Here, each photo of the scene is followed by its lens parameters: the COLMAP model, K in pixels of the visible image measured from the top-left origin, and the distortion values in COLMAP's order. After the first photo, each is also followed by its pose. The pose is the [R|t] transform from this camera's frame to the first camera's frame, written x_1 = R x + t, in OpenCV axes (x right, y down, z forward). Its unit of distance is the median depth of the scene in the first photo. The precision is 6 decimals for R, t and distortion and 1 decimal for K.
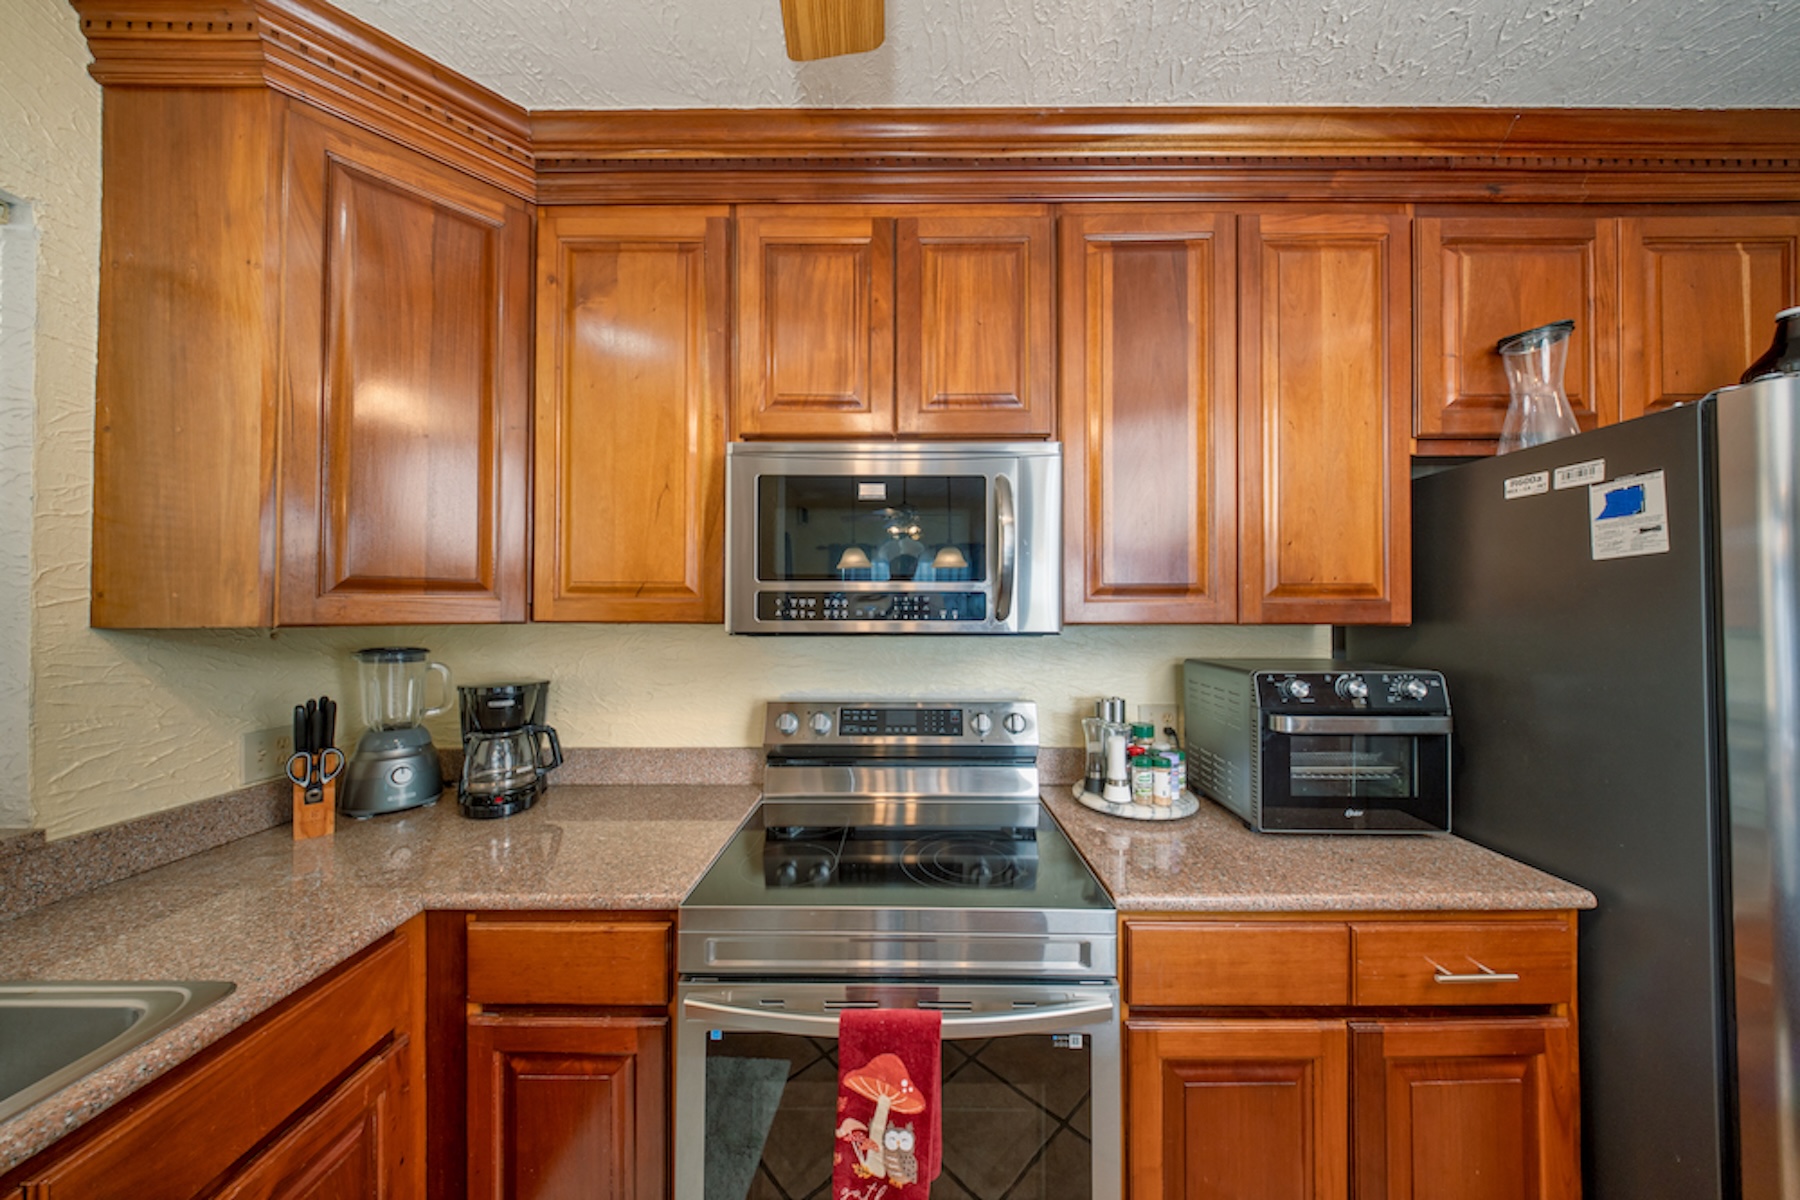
lens RADIAL K [[555.0, 0, 895.3], [0, 555.0, 603.5], [0, 0, 1]] dist [-0.000485, -0.000048]
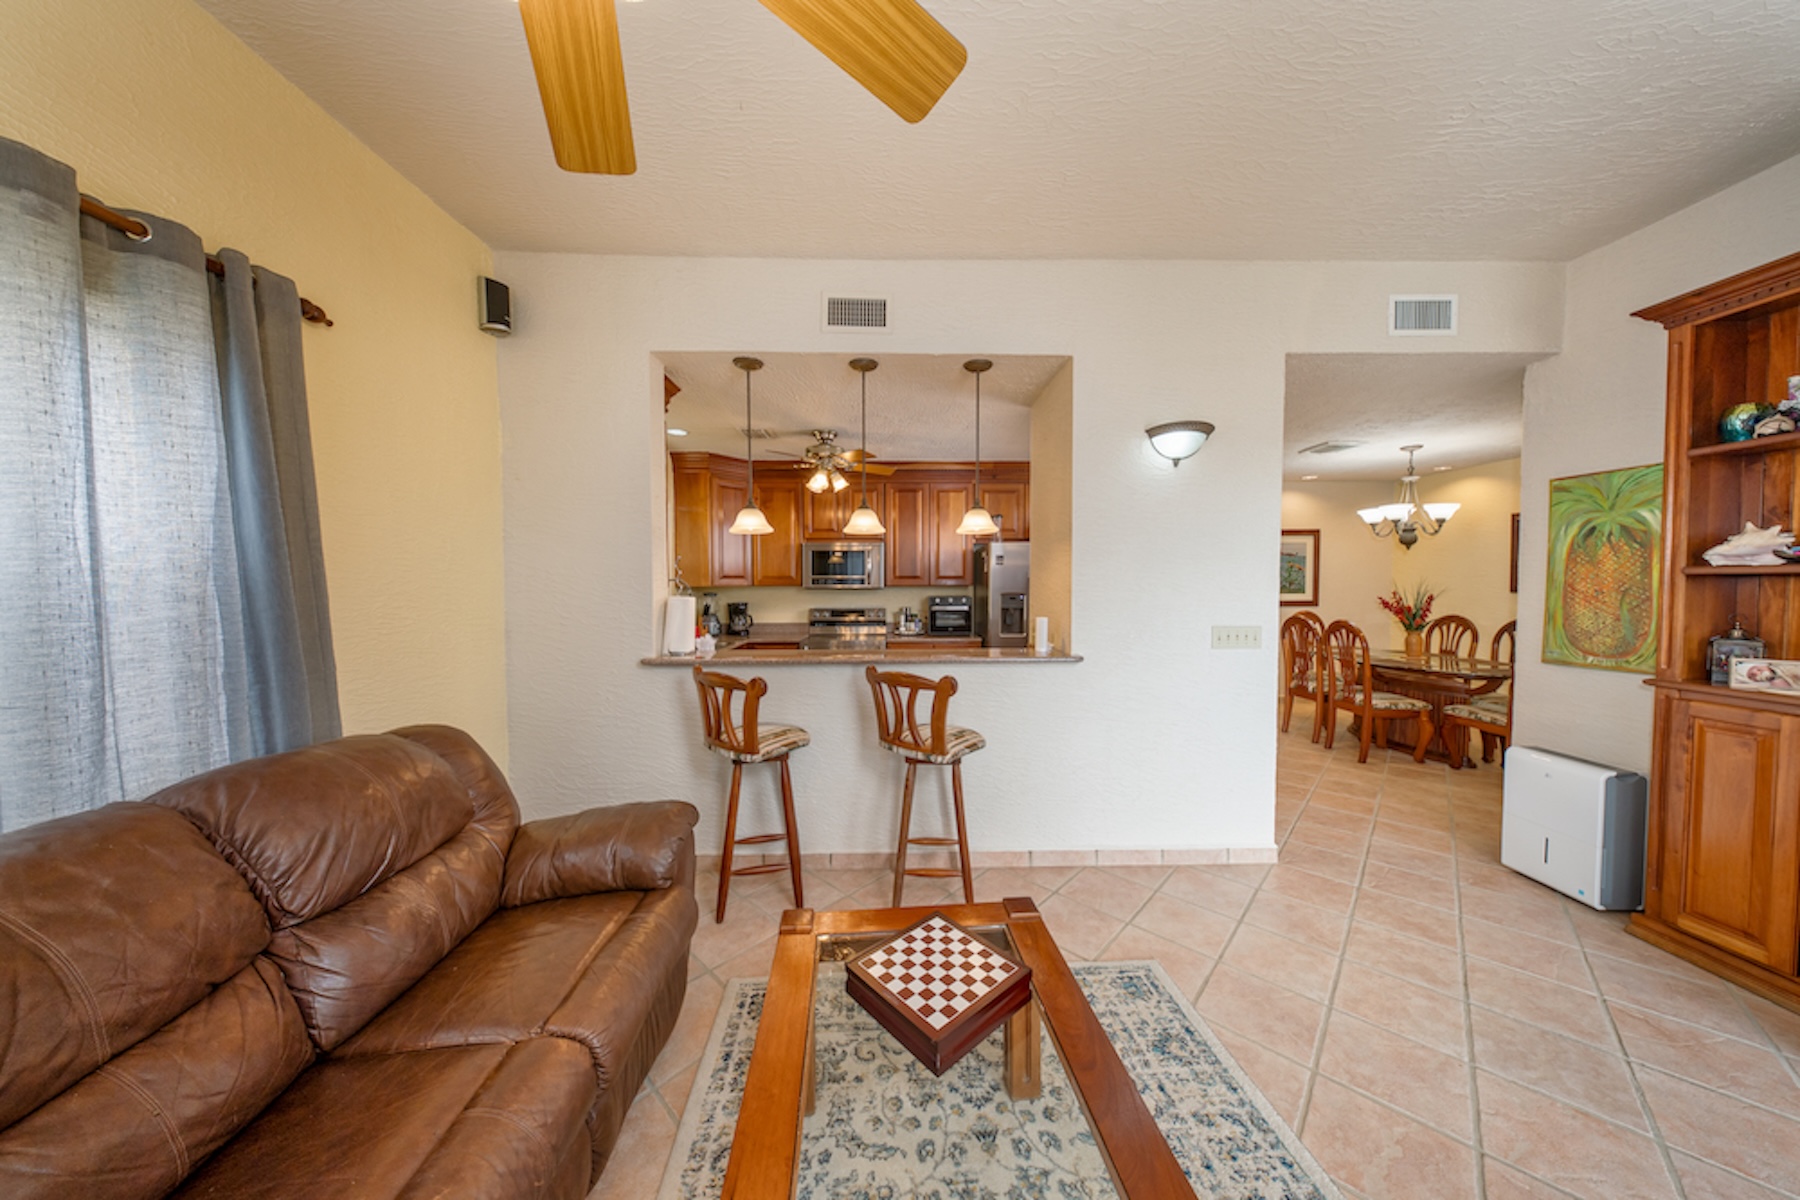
lens RADIAL K [[555.0, 0, 895.3], [0, 555.0, 603.5], [0, 0, 1]] dist [-0.000485, -0.000048]
pose [[0.999341, -0.004916, 0.035961, 0.198798], [0.003355, 0.999055, 0.043345, -0.007872], [-0.036140, -0.043195, 0.998413, -2.765690]]
